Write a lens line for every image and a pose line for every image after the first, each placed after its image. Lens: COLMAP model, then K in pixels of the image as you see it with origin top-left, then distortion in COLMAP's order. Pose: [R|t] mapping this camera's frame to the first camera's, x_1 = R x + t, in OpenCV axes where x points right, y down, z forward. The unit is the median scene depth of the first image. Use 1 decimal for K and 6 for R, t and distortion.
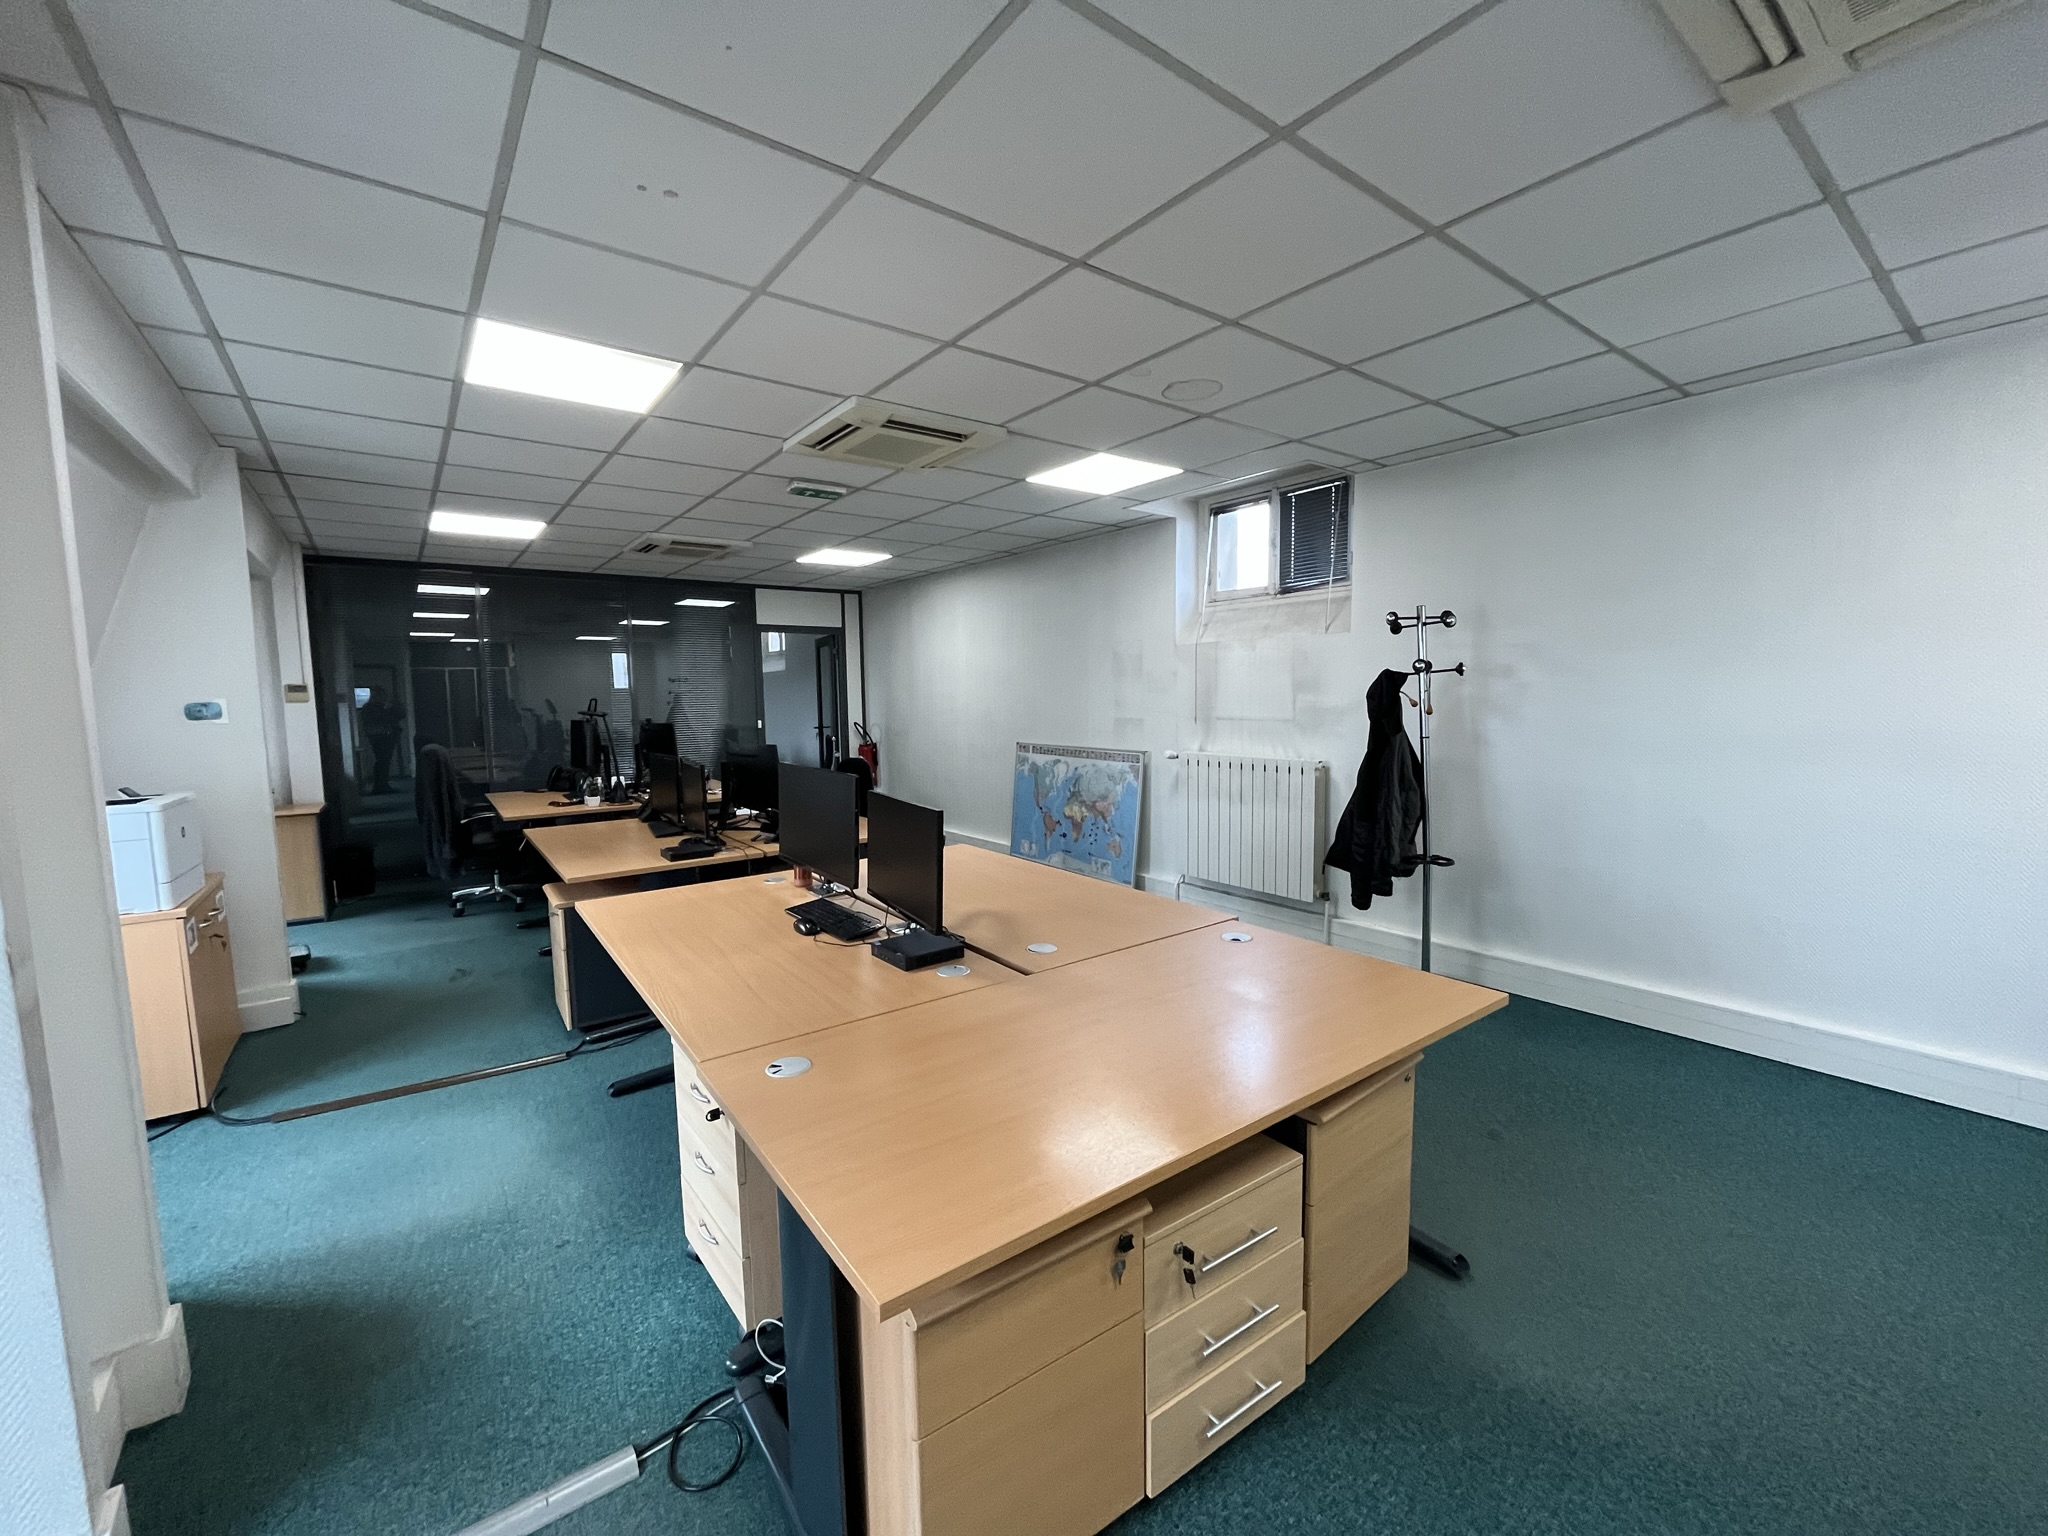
lens RADIAL K [[819.4, 0, 1025.6], [0, 819.4, 760.6], [0, 0, 1]] dist [-0.001297, -0.000133]
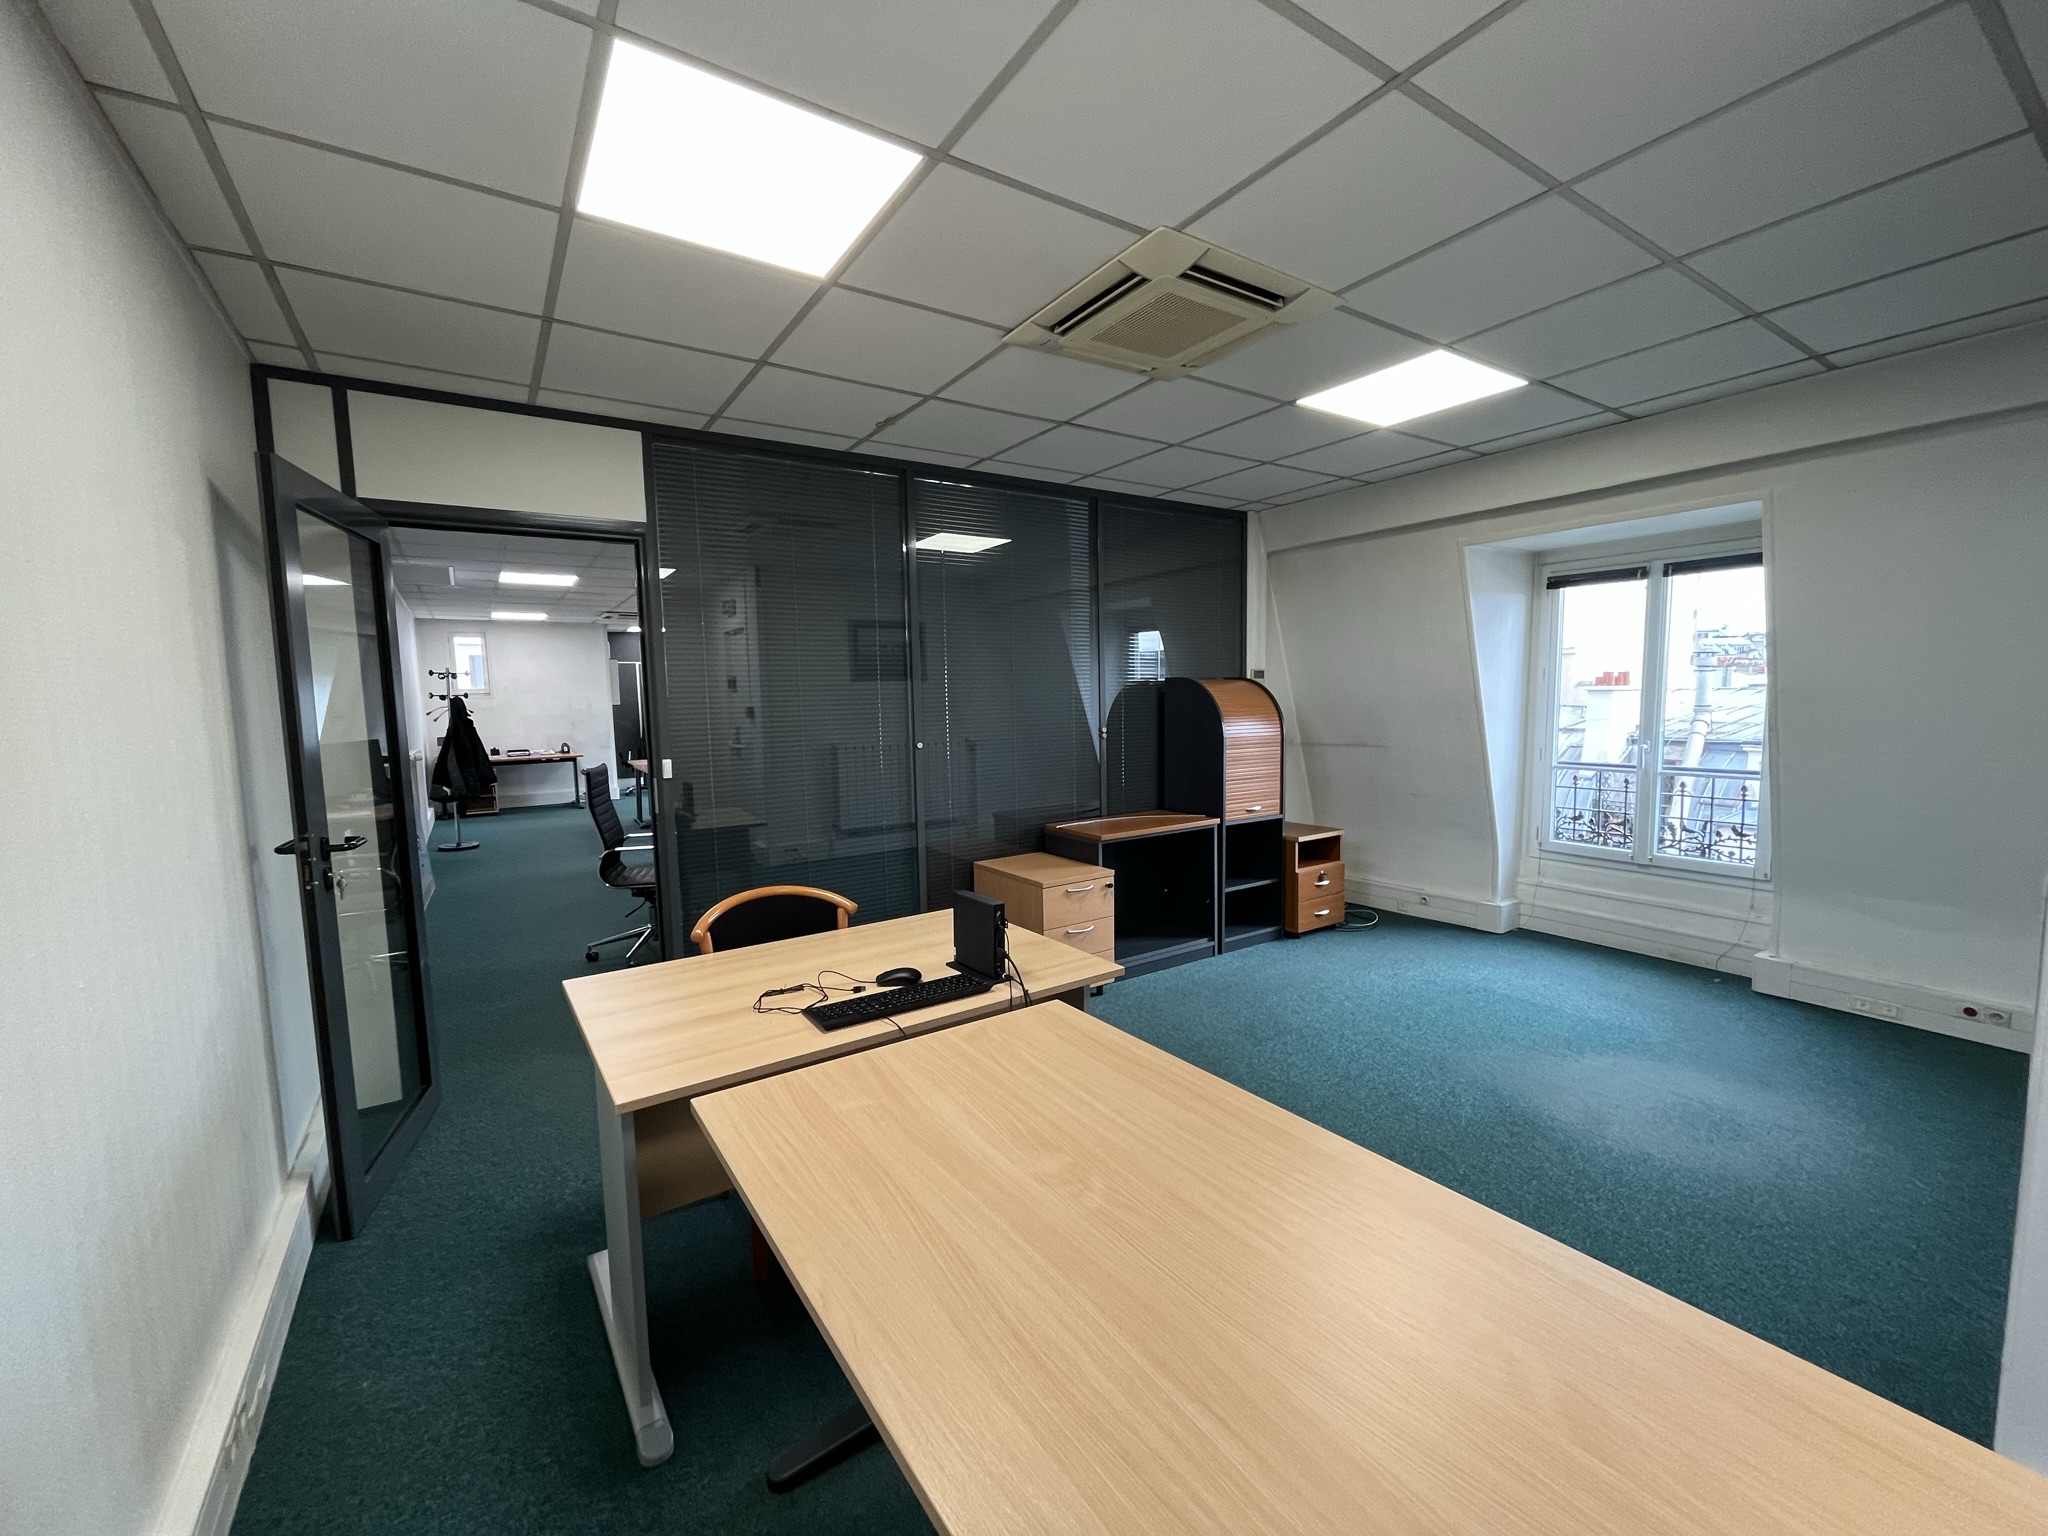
lens RADIAL K [[821.3, 0, 1017.6], [0, 821.3, 772.4], [0, 0, 1]] dist [-0.000578, 0.000048]
pose [[0.997537, 0.003364, -0.070064, -0.195143], [-0.002805, 0.999963, 0.008072, -0.018205], [0.070088, -0.007856, 0.997510, 0.250833]]
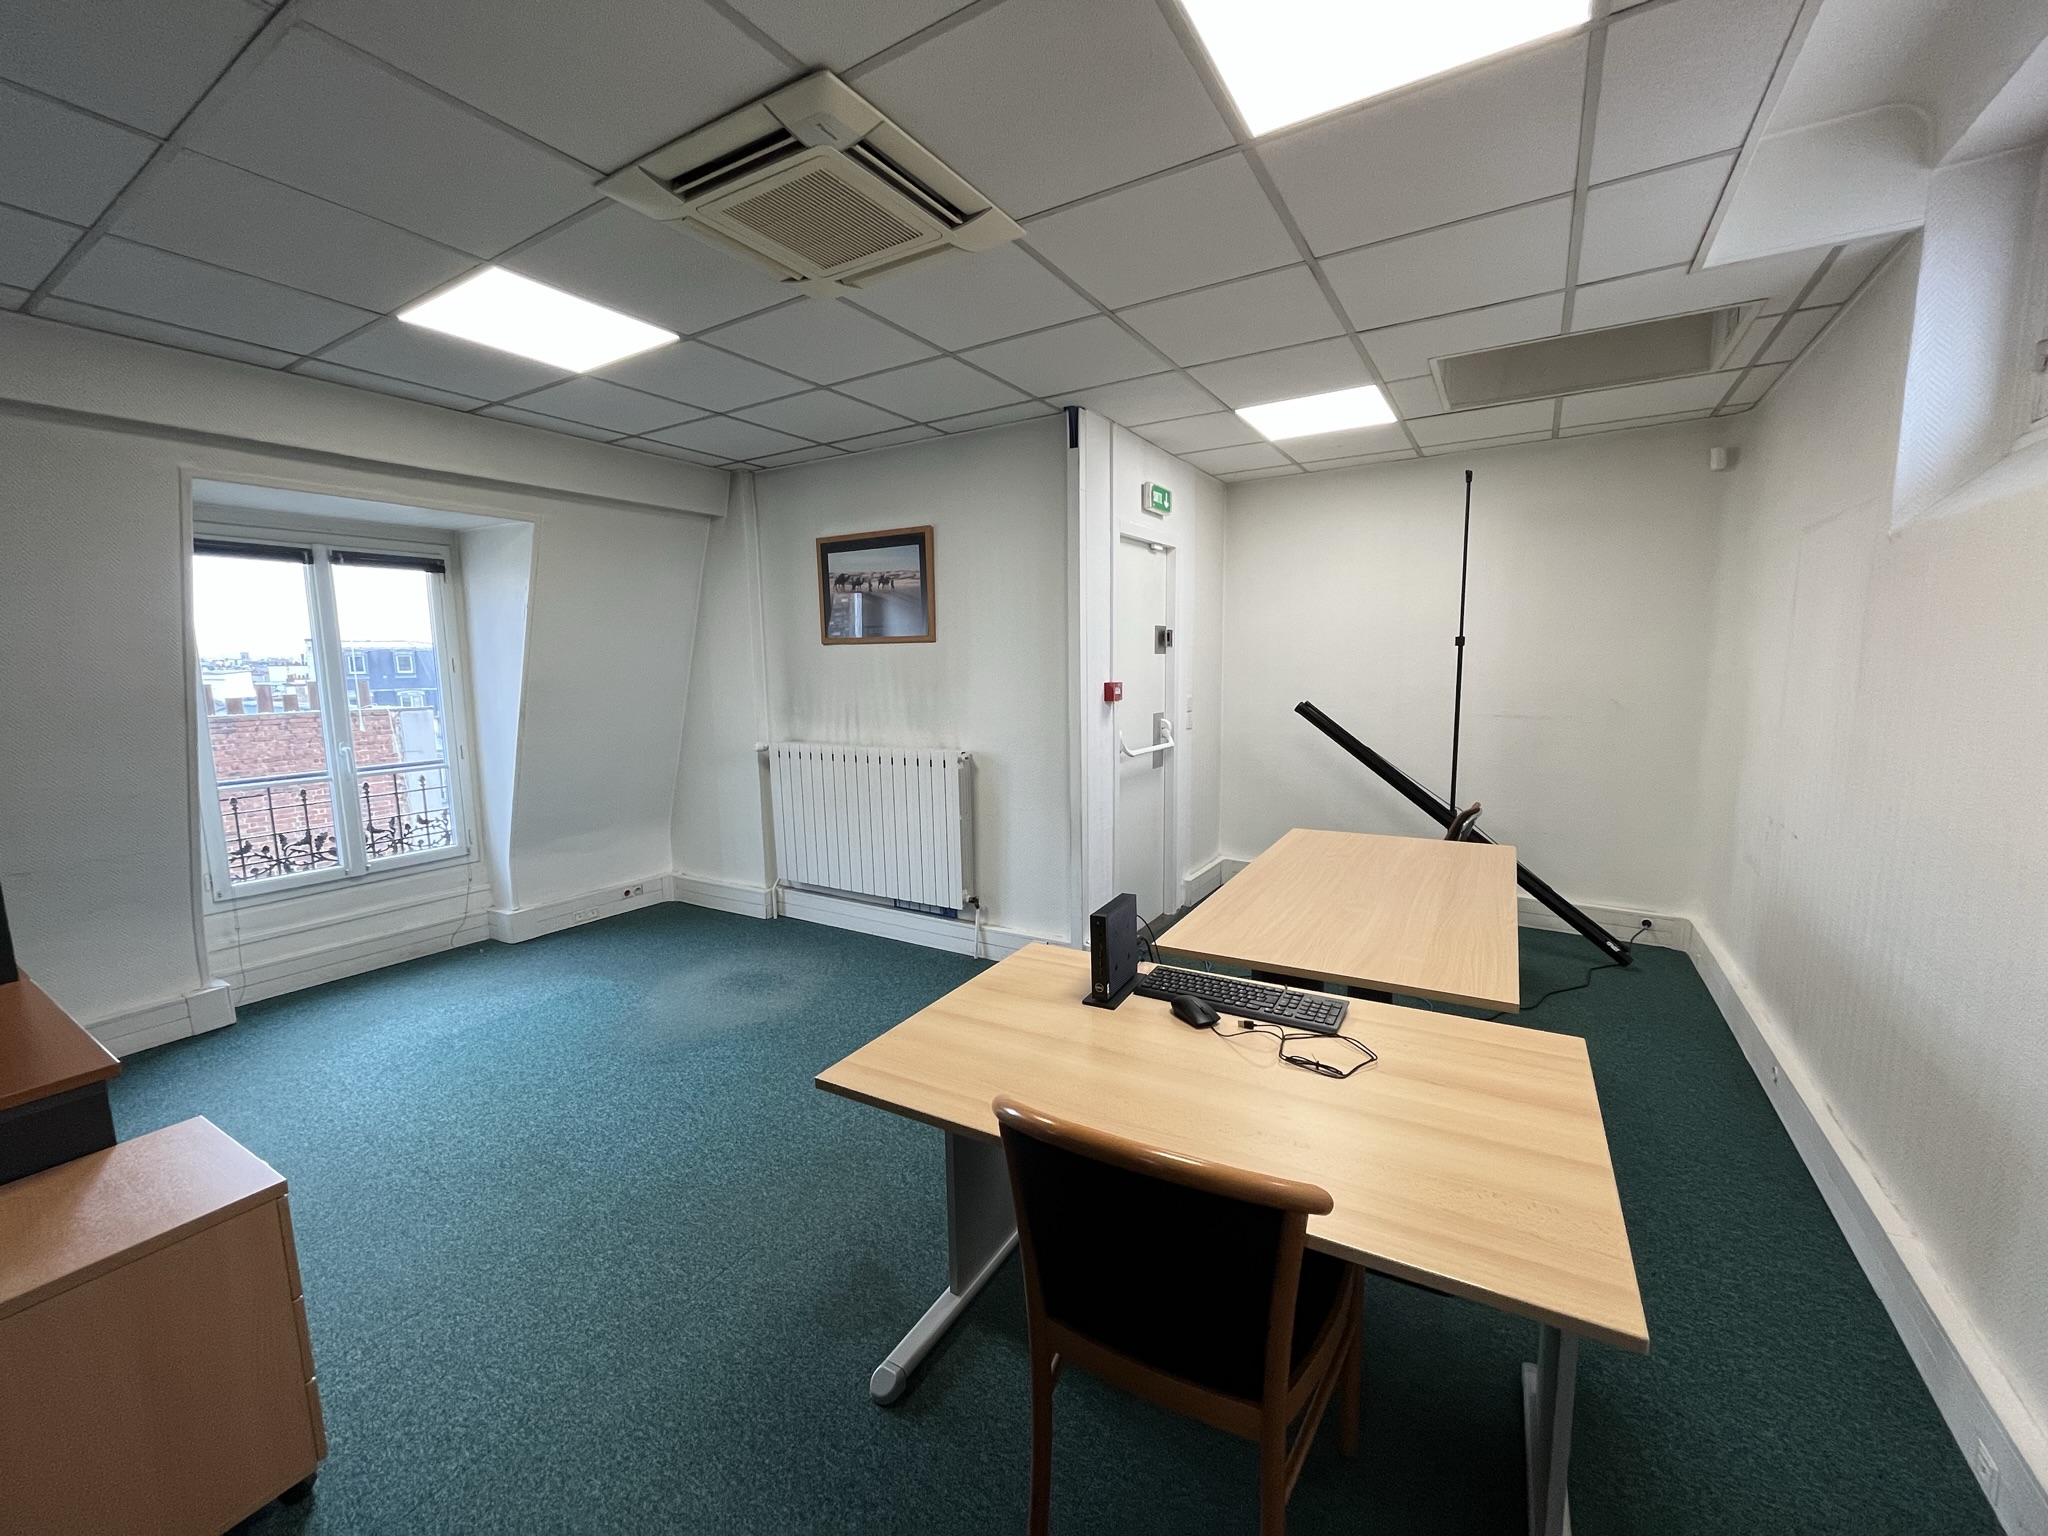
lens RADIAL K [[837.9, 0, 1017.9], [0, 837.9, 773.4], [0, 0, 1]] dist [0.000499, 0.000056]
pose [[-0.363500, -0.105794, 0.925568, -0.672930], [0.102300, 0.982990, 0.152533, -0.087236], [-0.925960, 0.150131, -0.346494, 0.975569]]
